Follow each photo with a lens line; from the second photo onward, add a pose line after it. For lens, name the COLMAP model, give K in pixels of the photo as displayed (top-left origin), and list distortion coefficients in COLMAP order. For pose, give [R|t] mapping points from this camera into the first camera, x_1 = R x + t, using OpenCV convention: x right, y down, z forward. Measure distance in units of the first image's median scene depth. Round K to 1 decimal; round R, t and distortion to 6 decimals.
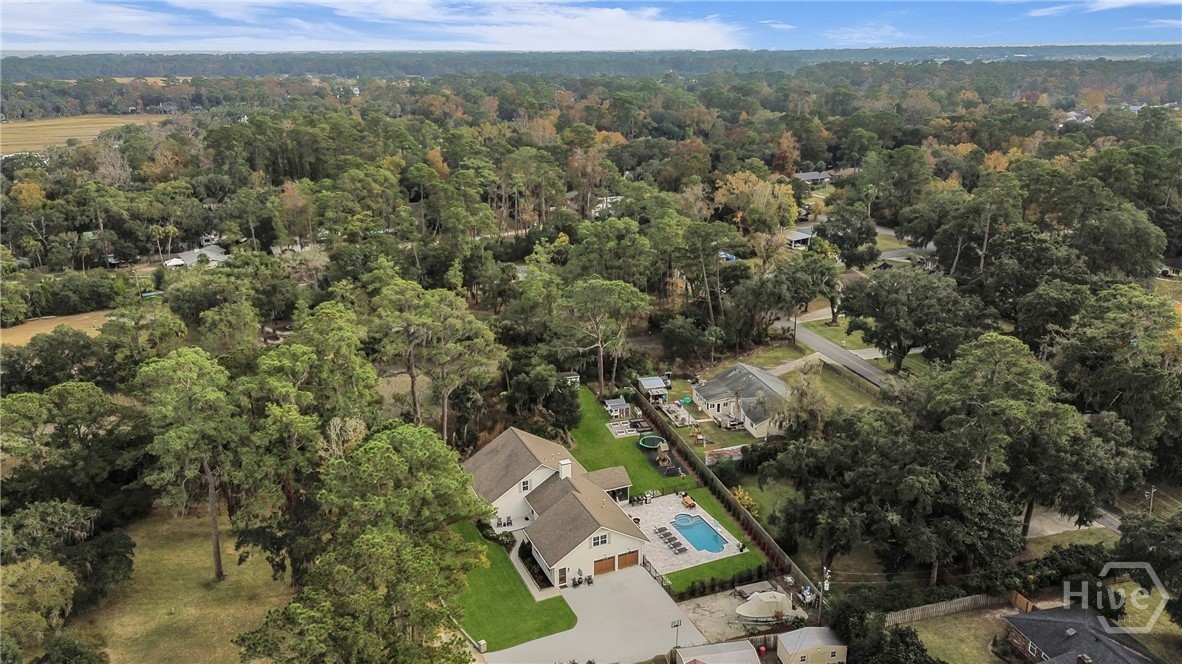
lens RADIAL K [[831.9, 0, 591.0], [0, 831.9, 332.0], [0, 0, 1]] dist [0.005145, 0.001625]
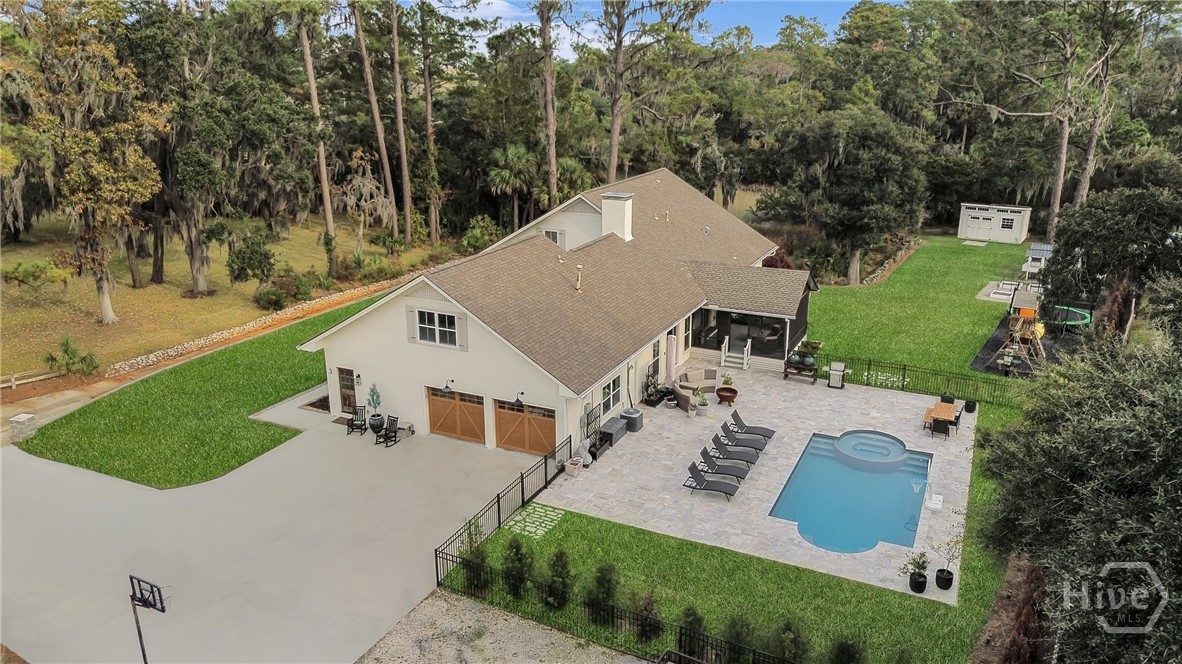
lens RADIAL K [[831.9, 0, 591.0], [0, 831.9, 332.0], [0, 0, 1]] dist [0.005145, 0.001625]
pose [[0.670206, 0.235742, -0.703740, 0.281522], [-0.240844, 0.965980, 0.094221, 0.207944], [0.702011, 0.106344, 0.704182, 0.816581]]
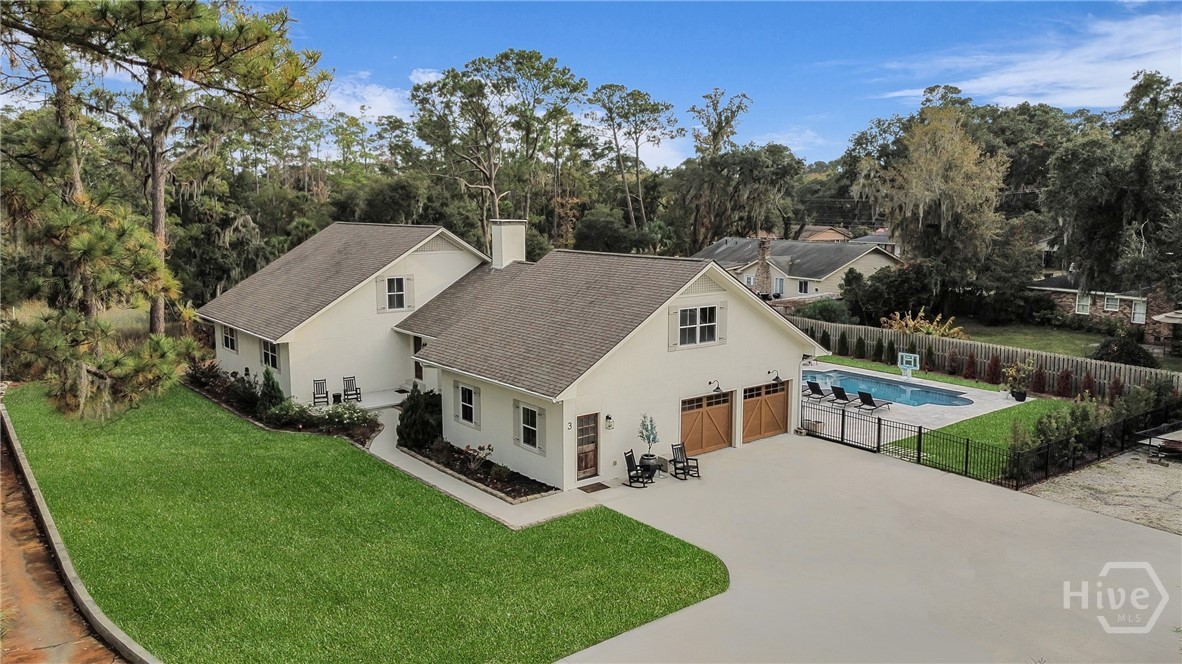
lens RADIAL K [[831.9, 0, 591.0], [0, 831.9, 332.0], [0, 0, 1]] dist [0.005145, 0.001625]
pose [[0.969894, -0.027004, 0.242025, -0.095505], [0.069106, 0.983497, -0.167205, 0.299766], [-0.233516, 0.178897, 0.955754, 0.736777]]
